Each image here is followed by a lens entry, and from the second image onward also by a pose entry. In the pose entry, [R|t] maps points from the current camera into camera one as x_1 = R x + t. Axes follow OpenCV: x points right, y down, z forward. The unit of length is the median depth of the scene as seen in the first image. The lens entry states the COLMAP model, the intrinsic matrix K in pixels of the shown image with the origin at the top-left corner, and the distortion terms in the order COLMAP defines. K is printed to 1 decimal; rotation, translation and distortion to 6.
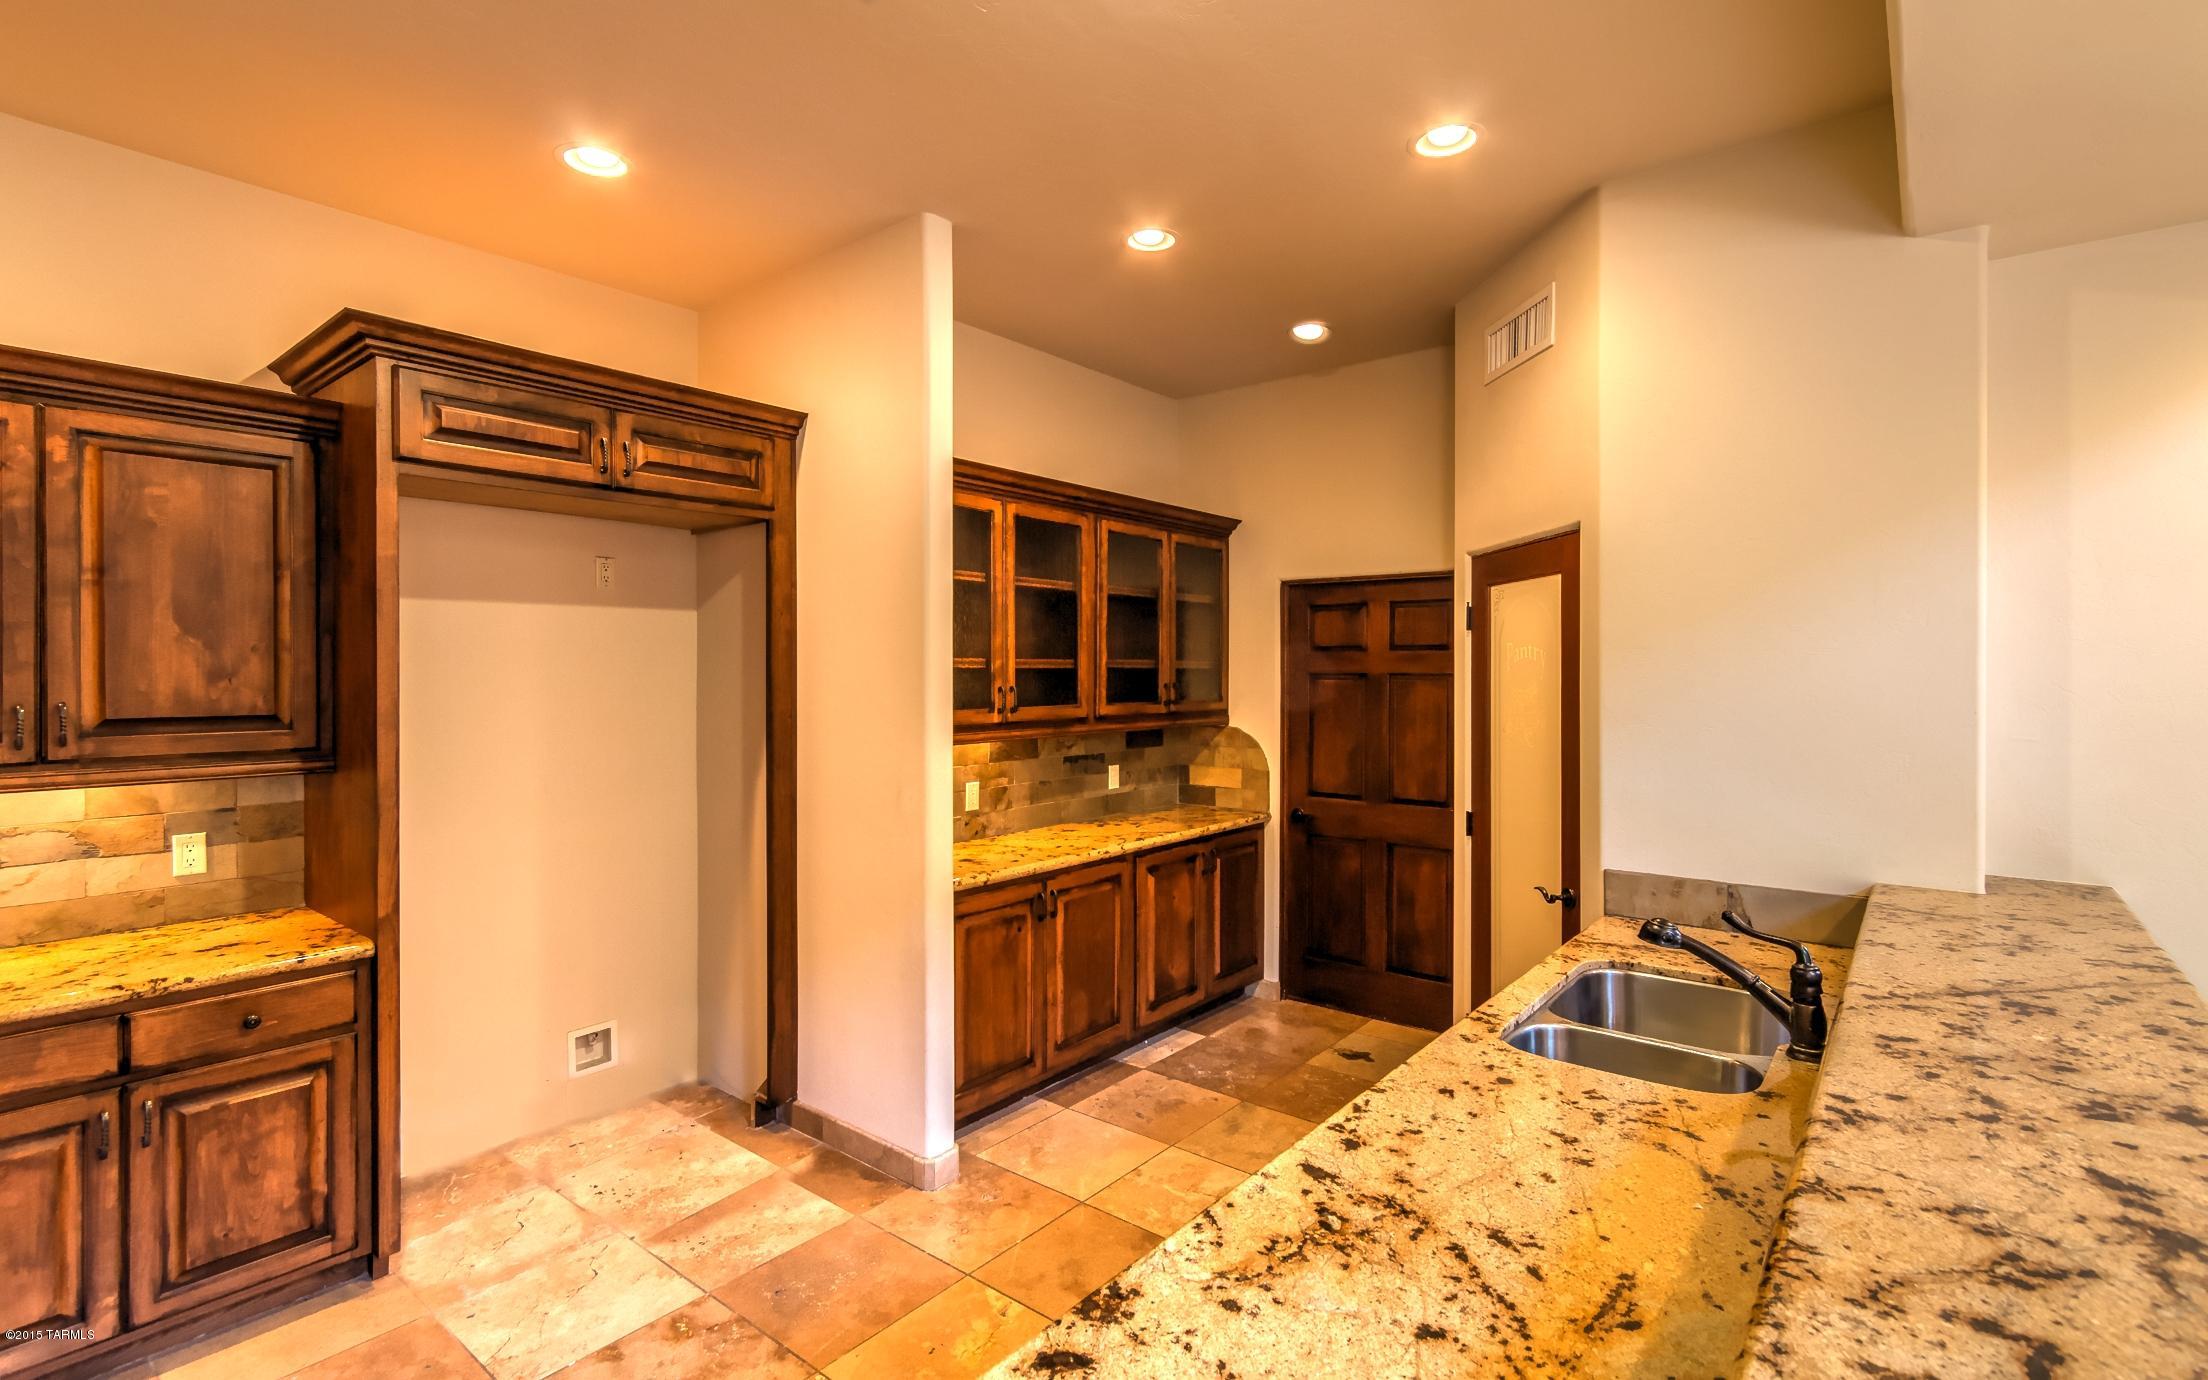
lens RADIAL K [[1014.4, 0, 1157.5], [0, 1014.4, 679.3], [0, 0, 1]] dist [0.027631, -0.000287]
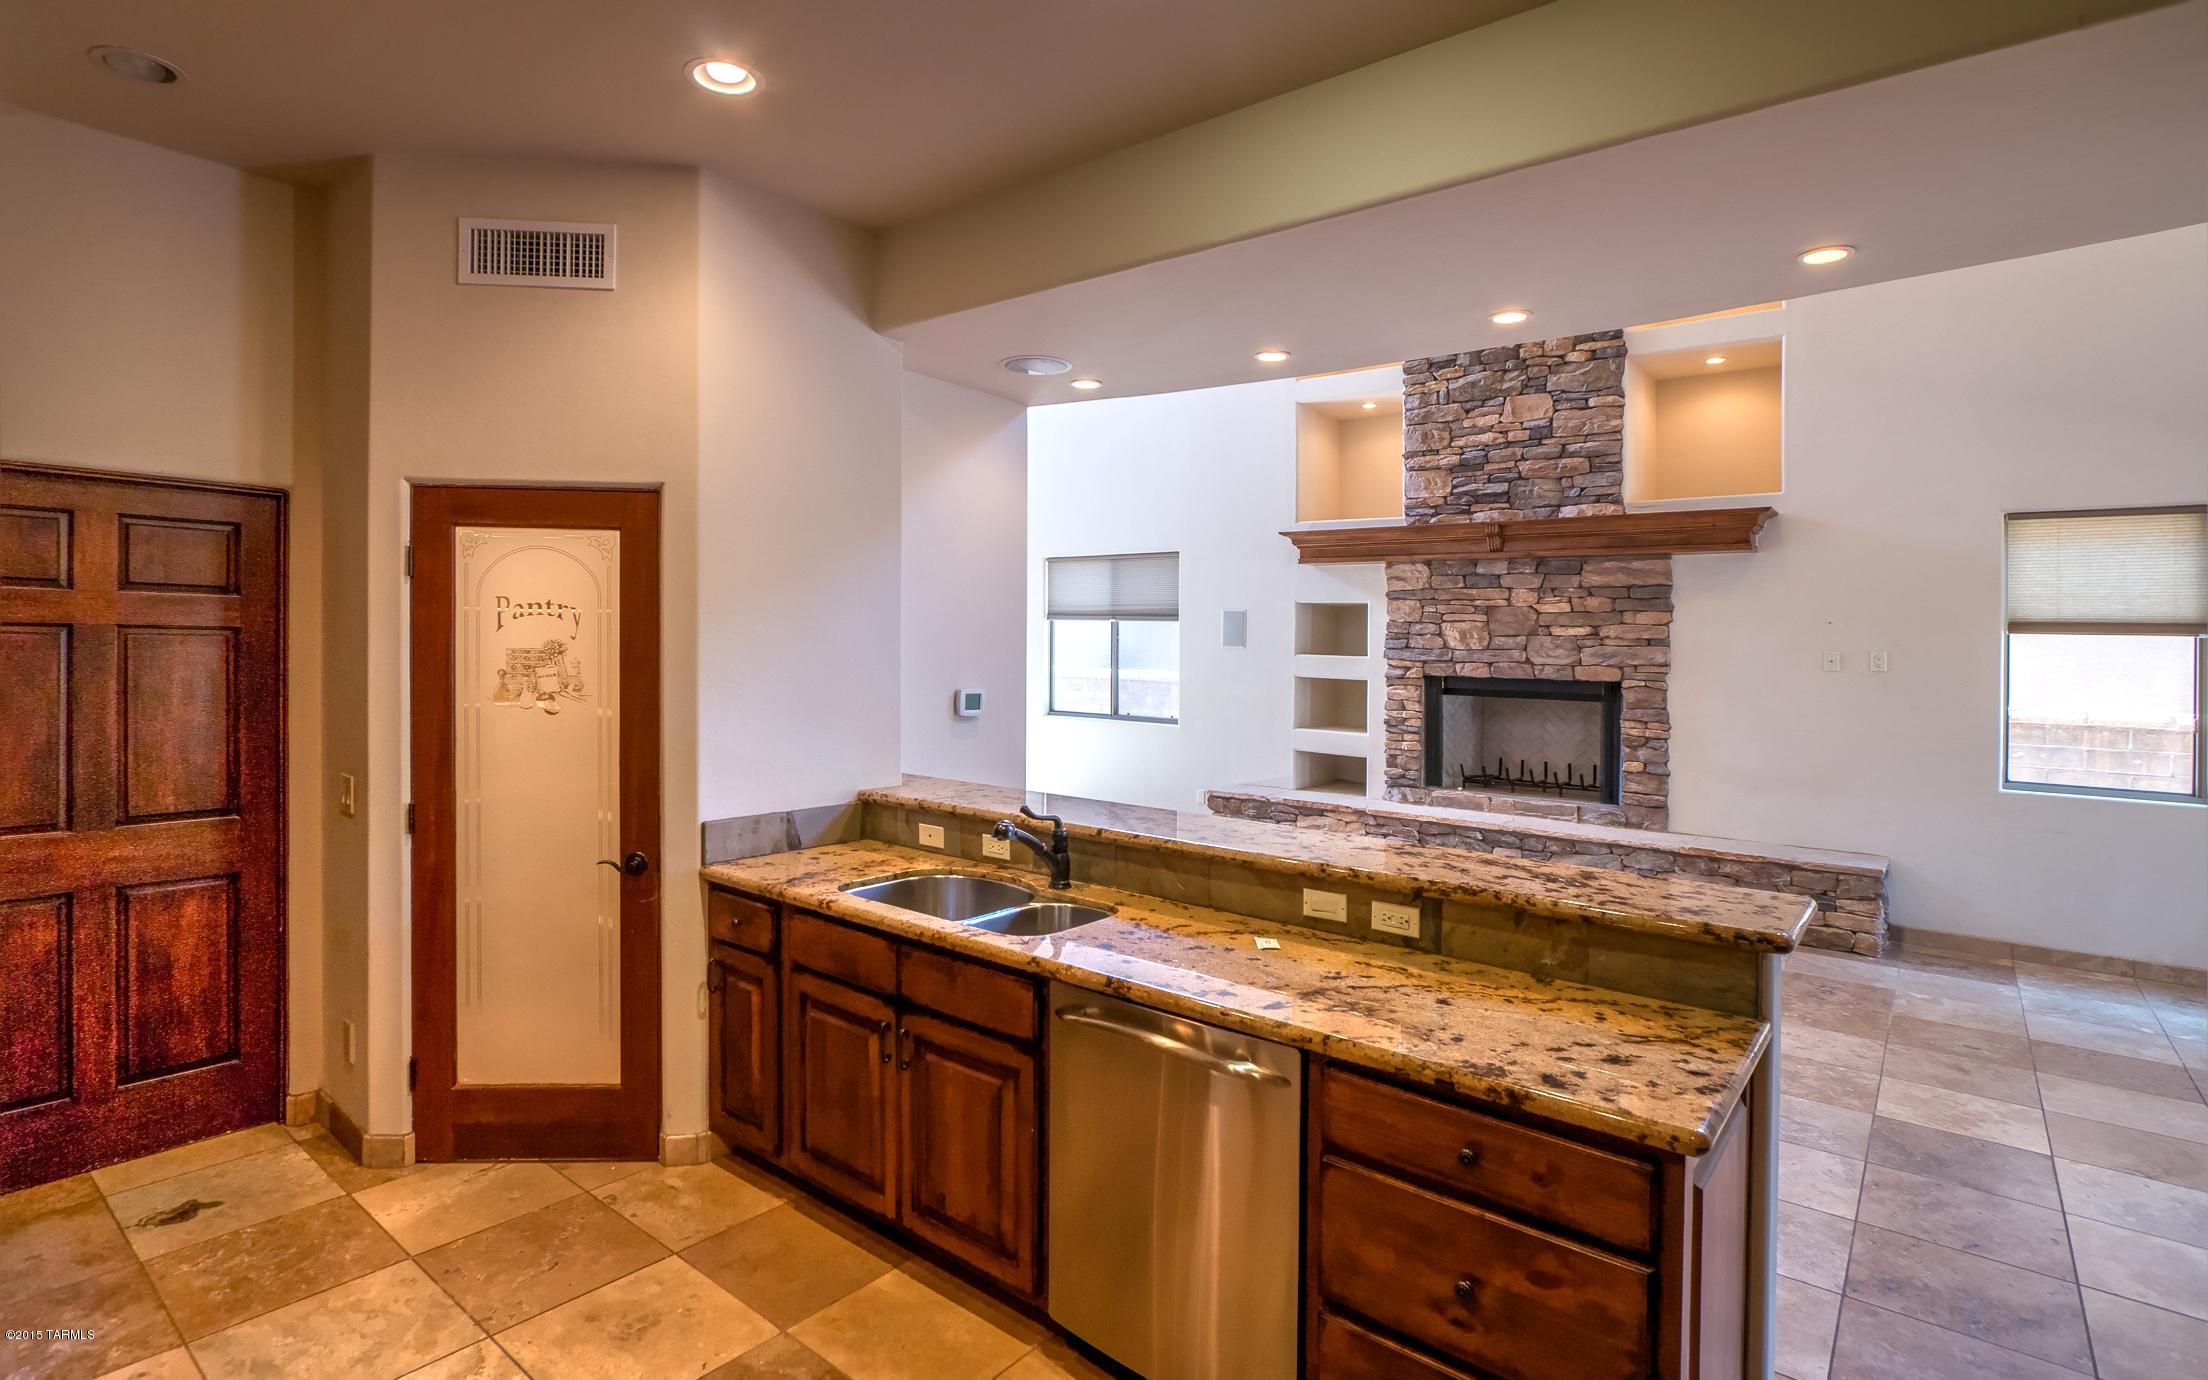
lens RADIAL K [[1048.8, 0, 1046.6], [0, 1048.8, 648.5], [0, 0, 1]] dist [-0.003380, 0.000131]
pose [[0.066958, -0.007225, 0.997730, -0.506991], [-0.013843, 0.999871, 0.008169, -0.004935], [-0.997660, -0.014359, 0.066849, 0.481498]]
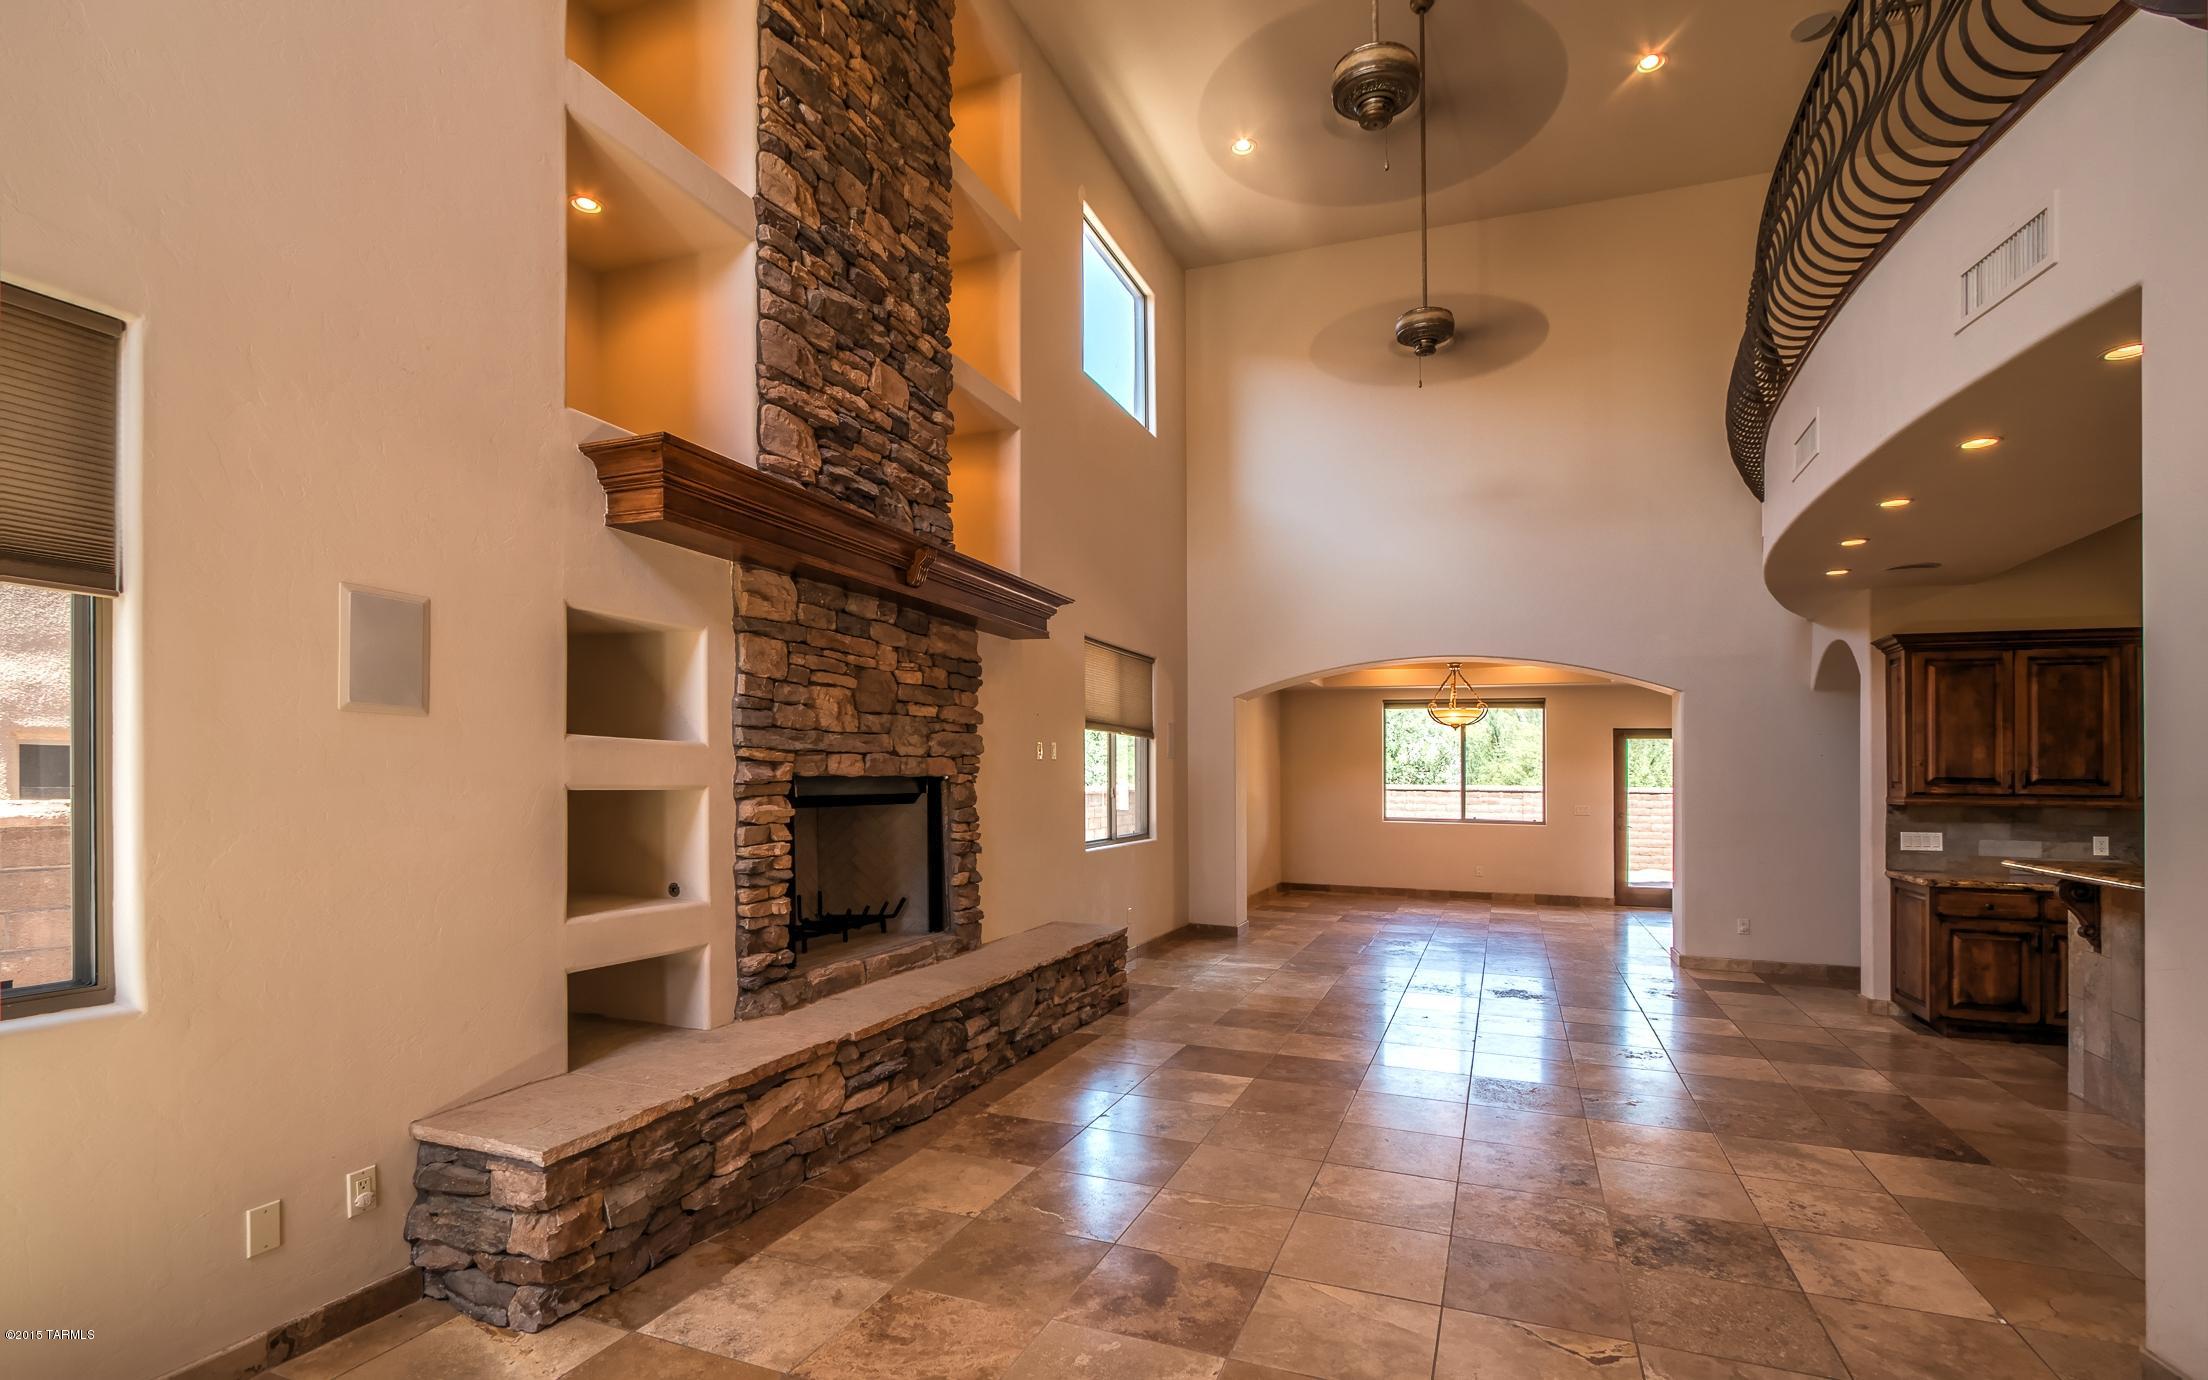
lens RADIAL K [[1061.1, 0, 1101.1], [0, 1061.1, 751.7], [0, 0, 1]] dist [-0.014666, 0.000672]
pose [[-0.959472, -0.018512, -0.281194, 1.893992], [-0.014153, 0.999746, -0.017522, 0.049356], [0.281447, -0.012832, -0.959491, 1.188266]]
